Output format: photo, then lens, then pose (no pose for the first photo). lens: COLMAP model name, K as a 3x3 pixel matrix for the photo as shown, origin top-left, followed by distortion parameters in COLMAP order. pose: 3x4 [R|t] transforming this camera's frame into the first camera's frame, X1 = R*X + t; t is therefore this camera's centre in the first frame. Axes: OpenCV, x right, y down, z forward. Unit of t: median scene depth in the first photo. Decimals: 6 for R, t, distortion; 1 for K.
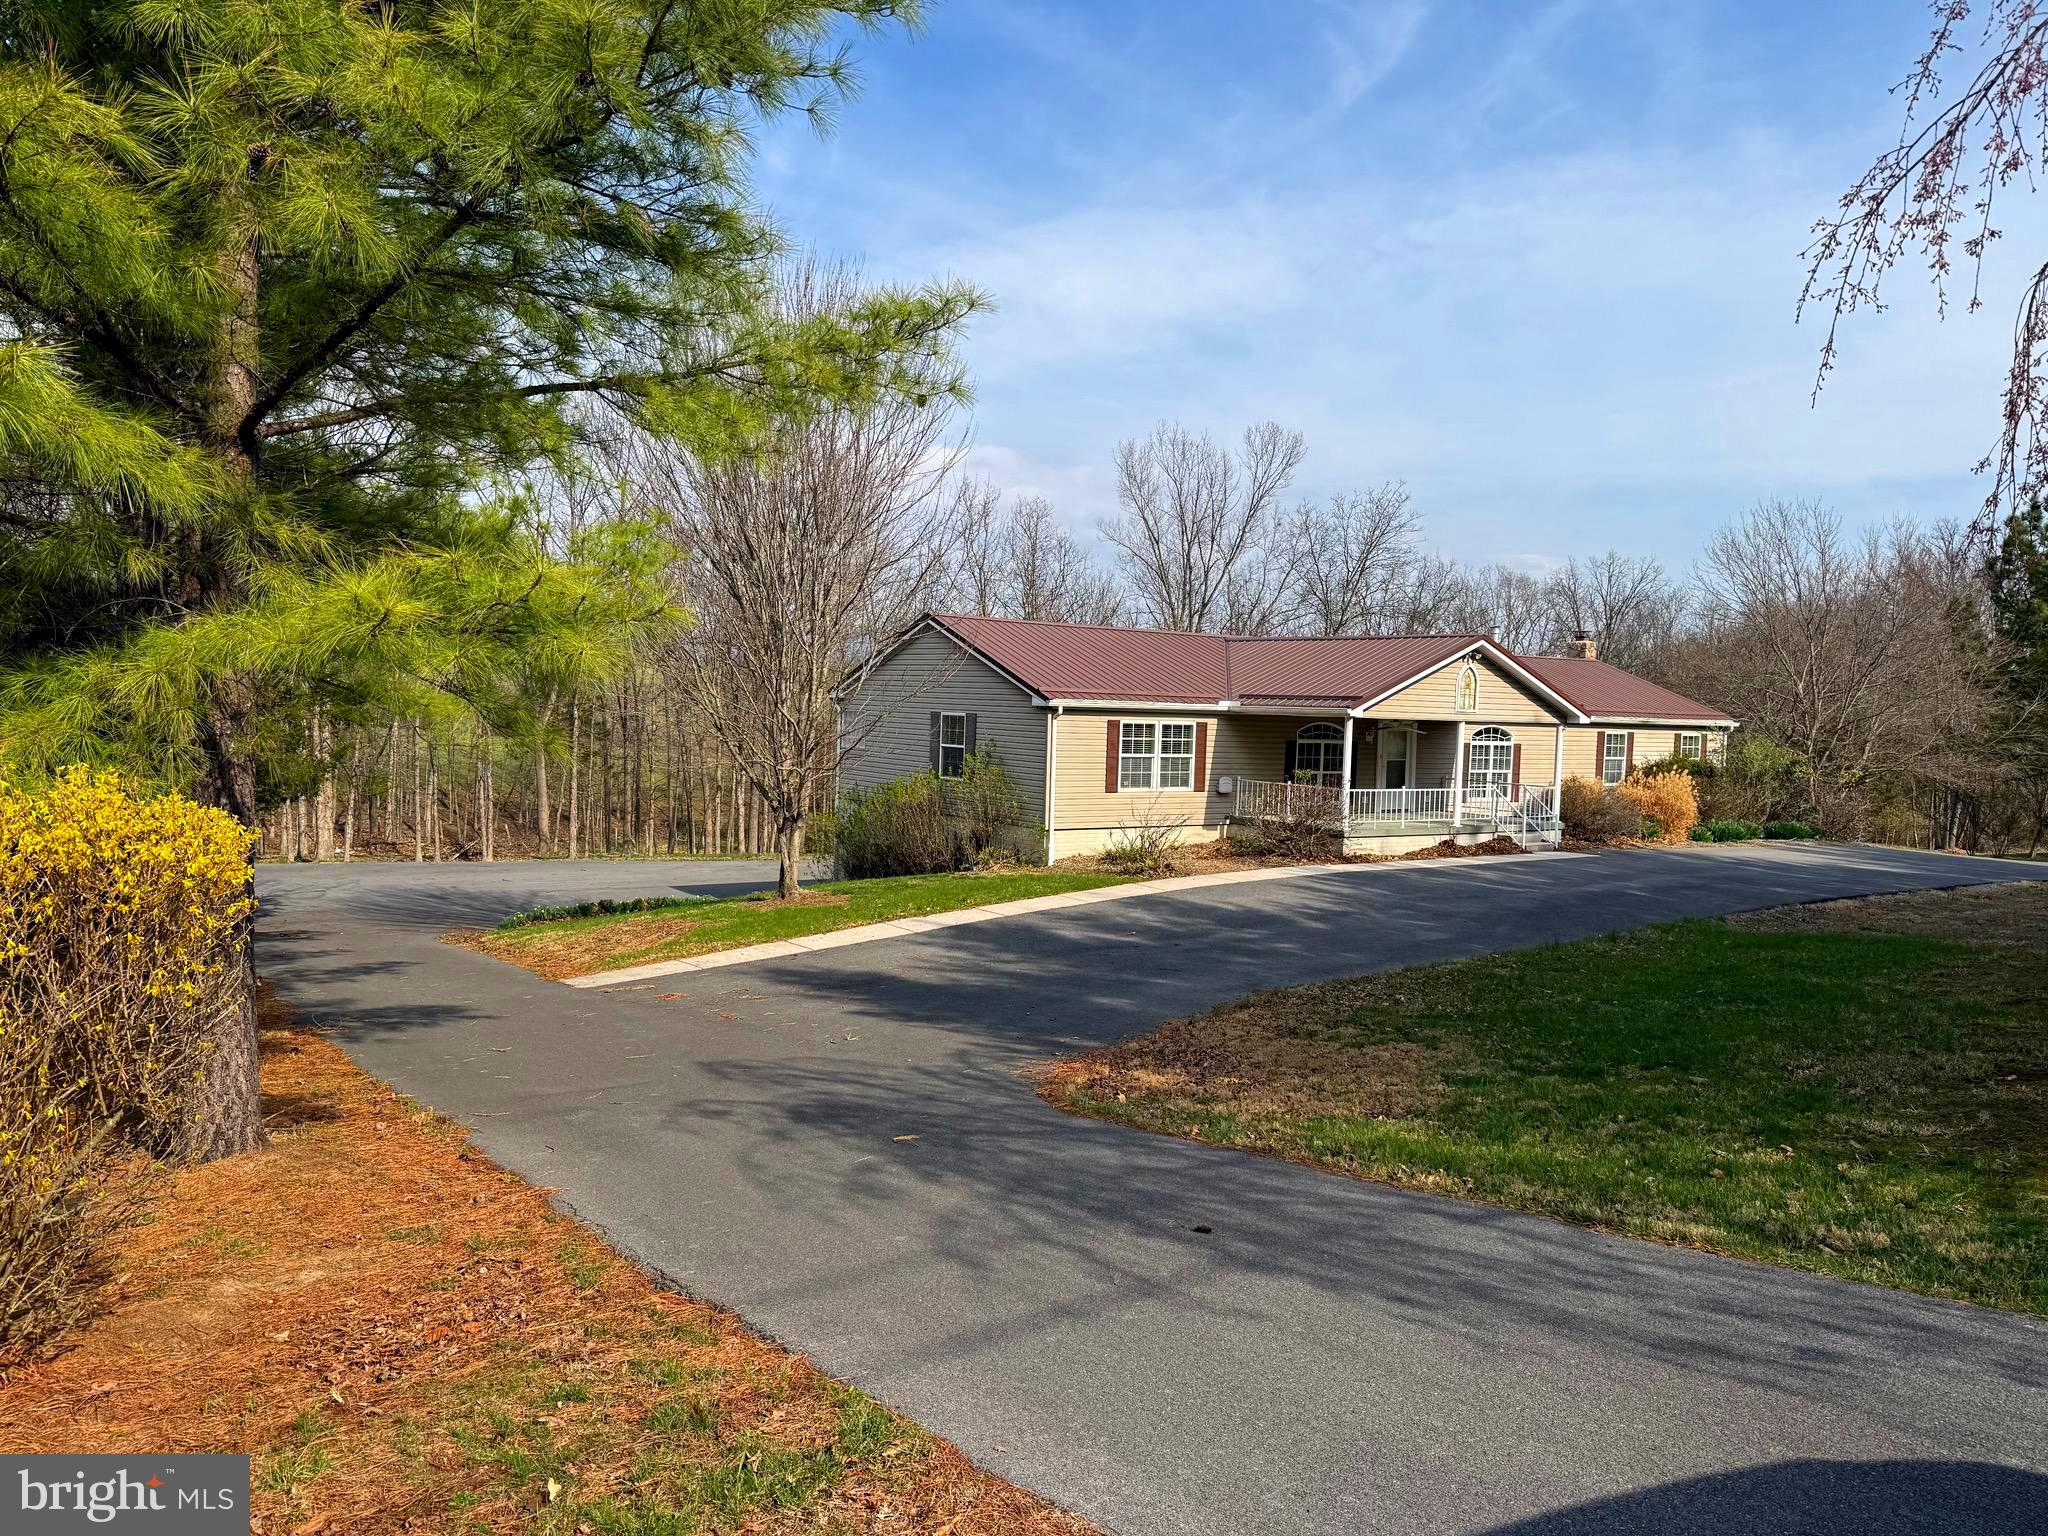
lens RADIAL K [[1422.8, 0, 1021.2], [0, 1422.8, 775.1], [0, 0, 1]] dist [0.155347, -0.243564]
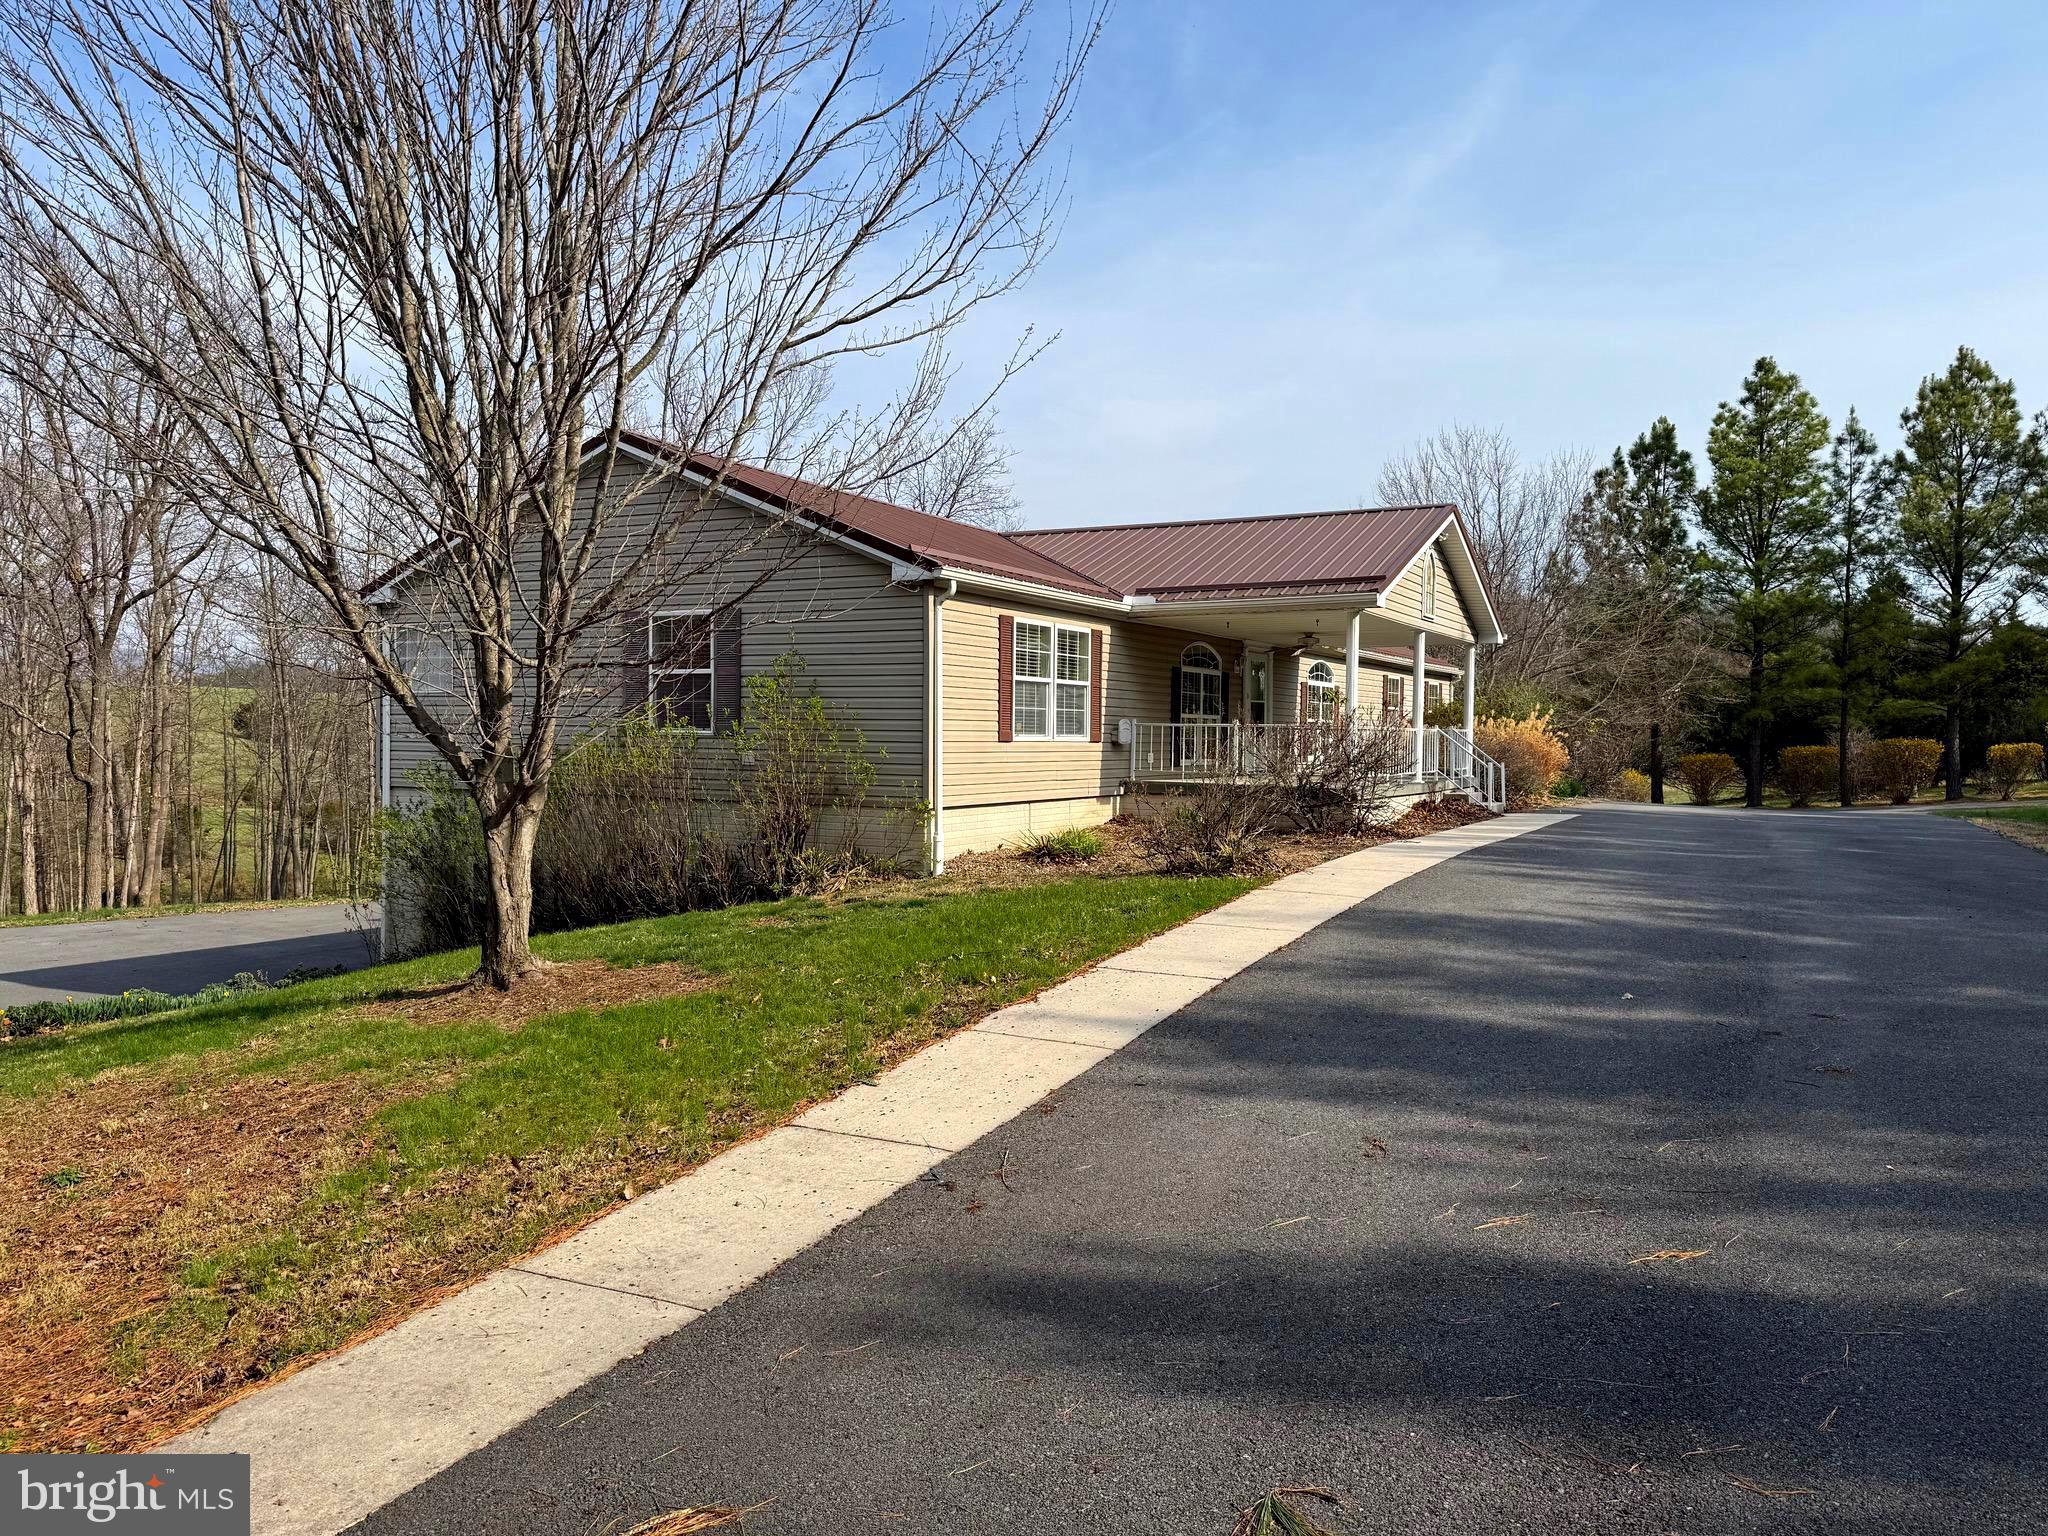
lens RADIAL K [[1422.8, 0, 1021.2], [0, 1422.8, 775.1], [0, 0, 1]] dist [0.155347, -0.243564]
pose [[0.905768, -0.034086, 0.422400, -0.164681], [0.038887, 0.999240, -0.002752, 0.025965], [-0.421986, 0.018918, 0.906405, 0.446700]]
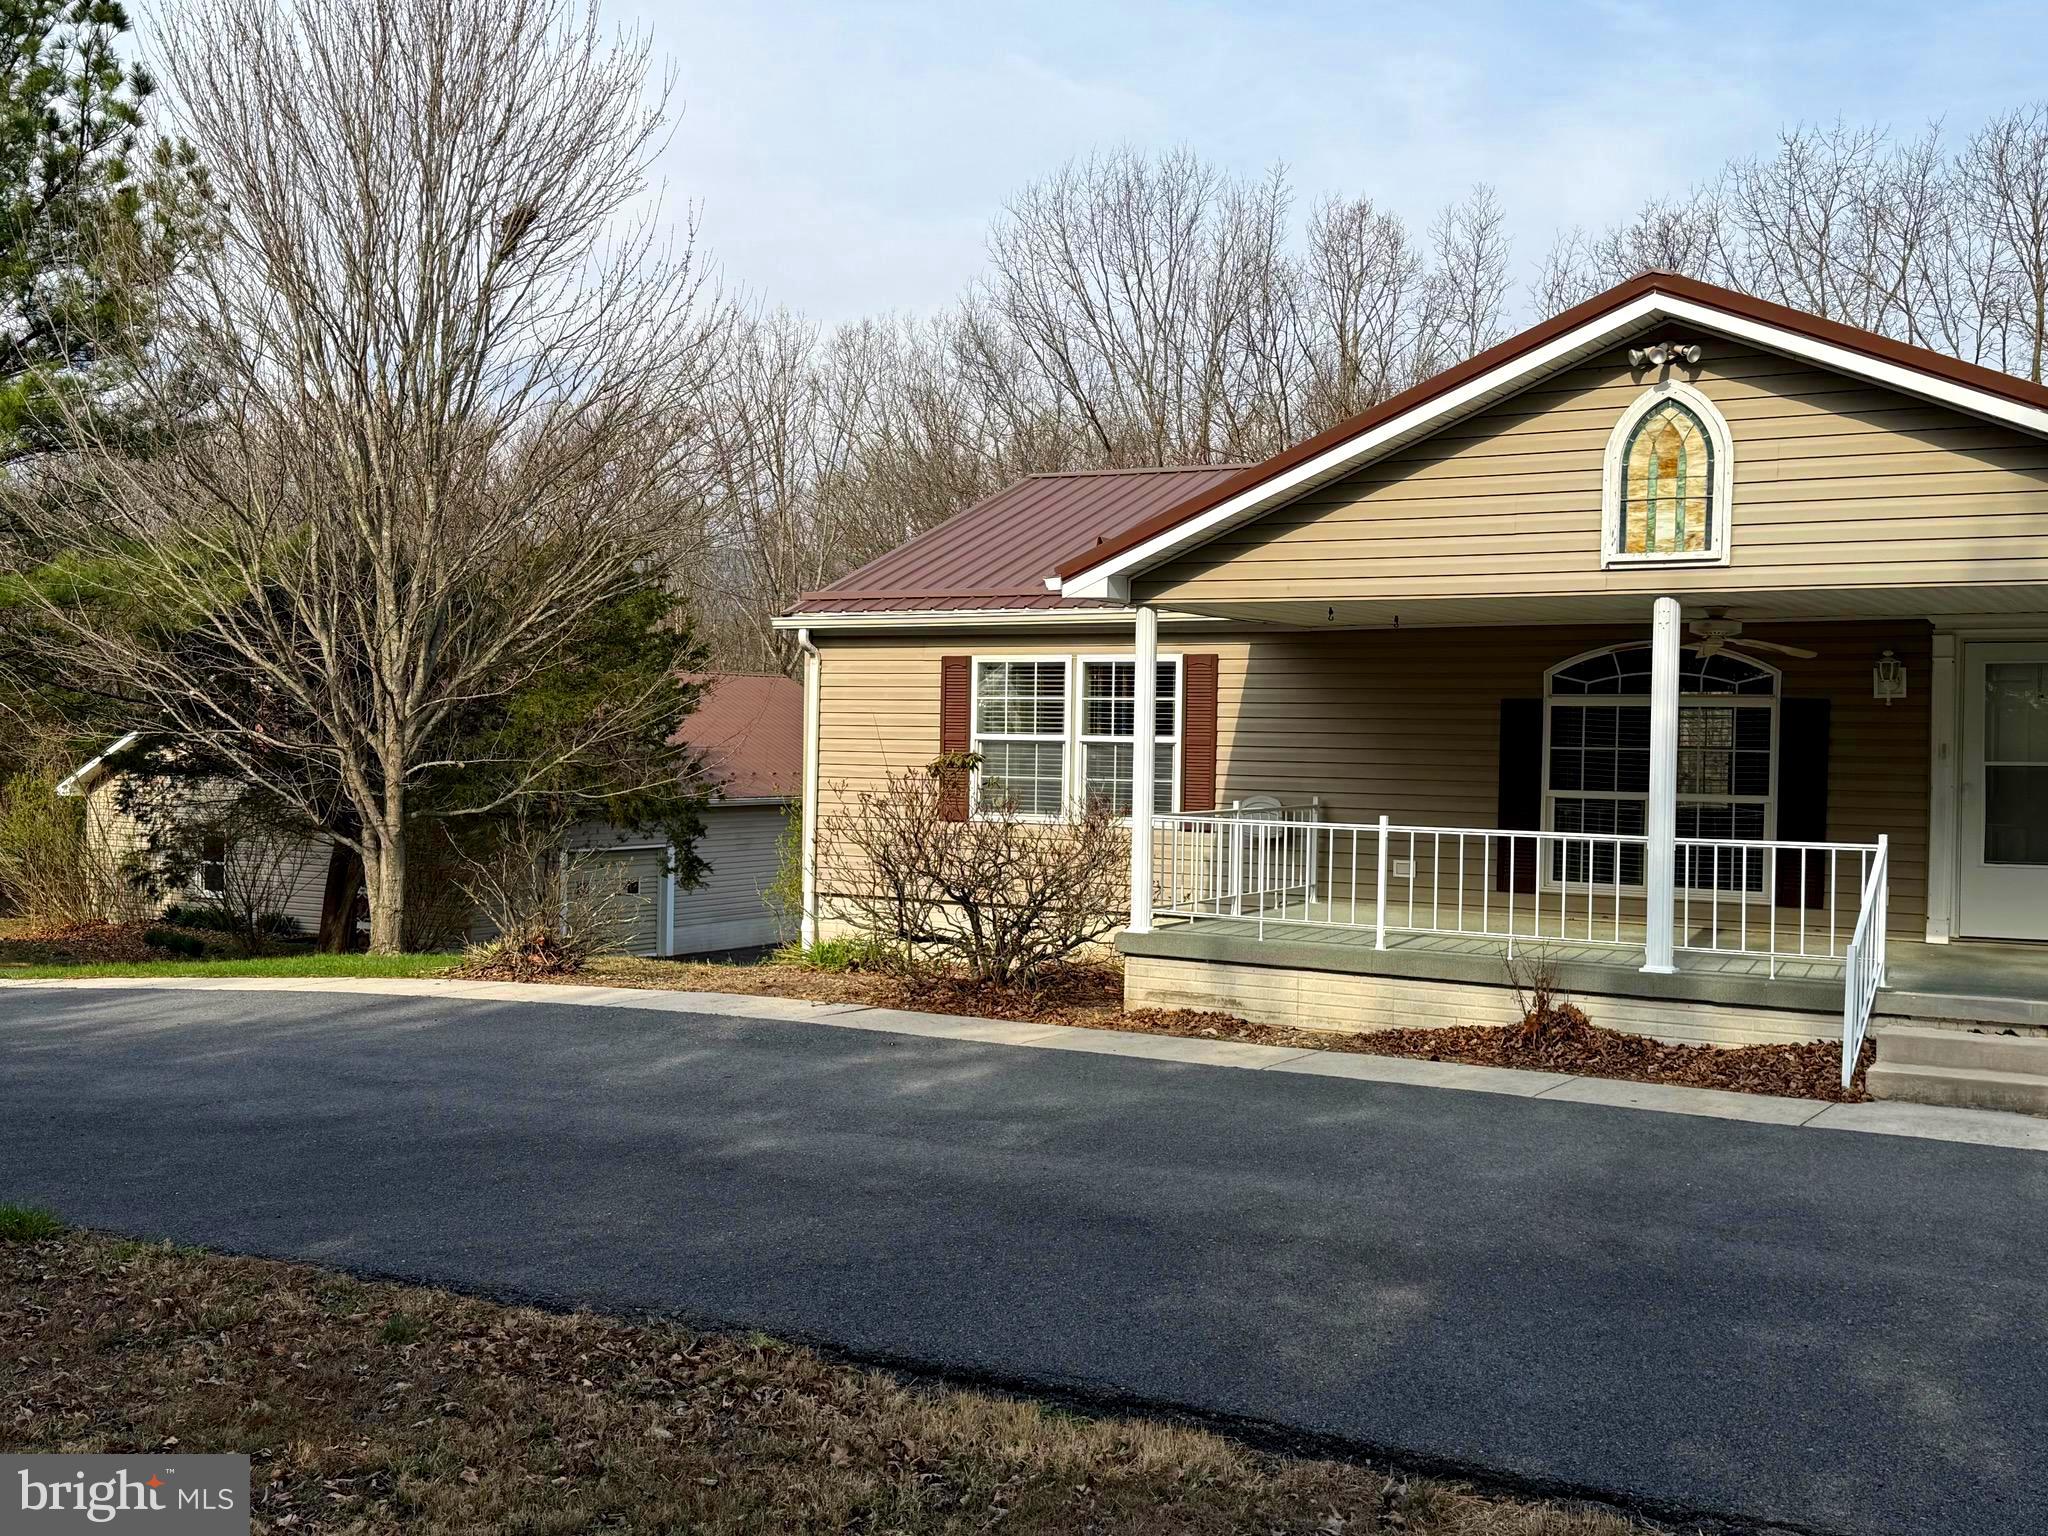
lens RADIAL K [[2166.6, 0, 1020.7], [0, 2166.6, 868.6], [0, 0, 1]] dist [0.220378, -0.515500]
pose [[0.375318, 0.036972, -0.926158, 0.657453], [-0.047796, 0.998647, 0.020497, 0.011880], [0.925663, 0.036573, 0.376577, 0.718811]]
